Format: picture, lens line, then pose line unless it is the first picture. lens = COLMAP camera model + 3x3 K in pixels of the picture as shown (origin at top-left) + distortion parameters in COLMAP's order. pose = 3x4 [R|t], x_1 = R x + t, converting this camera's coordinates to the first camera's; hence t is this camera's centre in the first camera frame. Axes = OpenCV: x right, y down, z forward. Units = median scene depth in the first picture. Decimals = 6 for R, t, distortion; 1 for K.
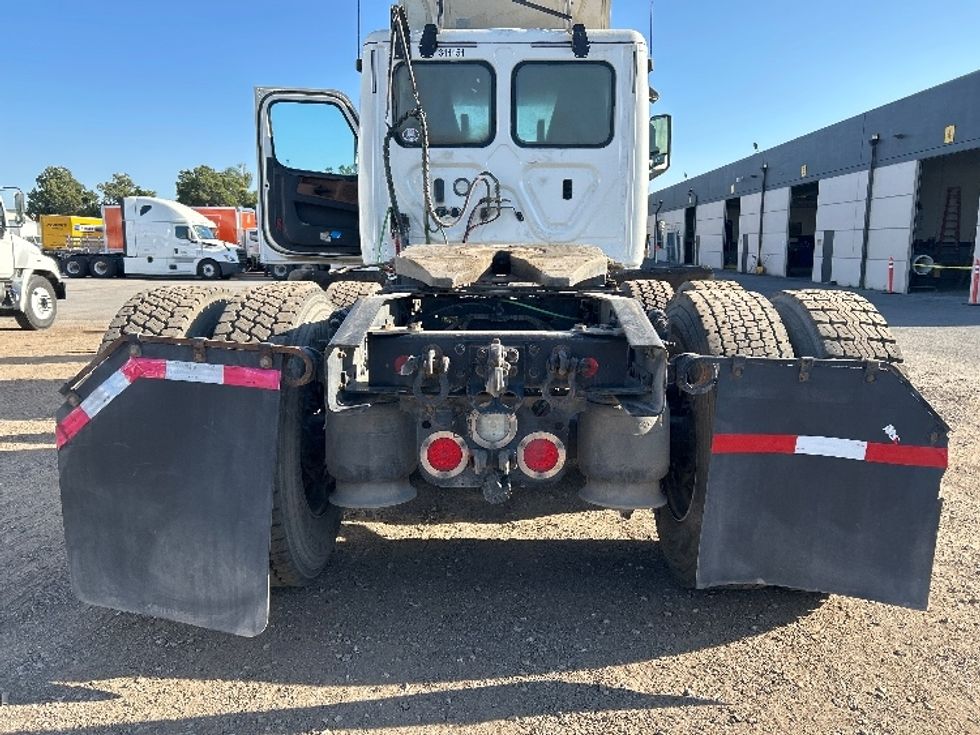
lens RADIAL K [[750.0, 0, 485.4], [0, 750.0, 383.2], [0, 0, 1]] dist [-0.003065, -0.002358]
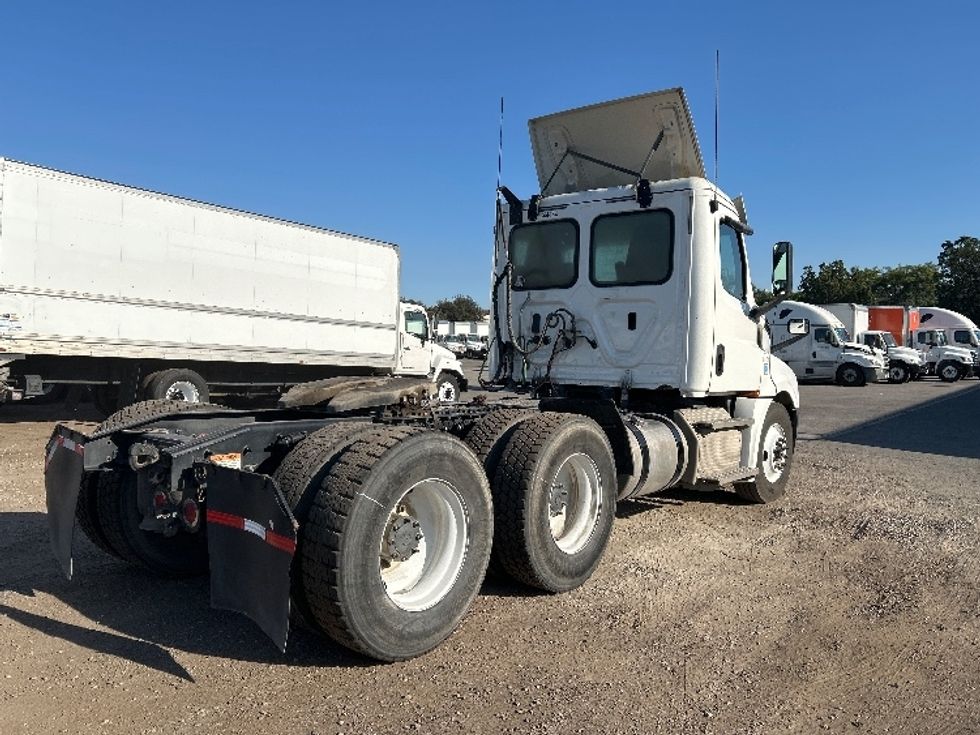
lens RADIAL K [[743.3, 0, 496.3], [0, 743.3, 367.3], [0, 0, 1]] dist [0.022498, -0.004786]
pose [[0.789647, 0.026181, -0.613002, 0.637924], [-0.116286, 0.987367, -0.107626, -0.047910], [0.602441, 0.156270, 0.782716, 0.021000]]
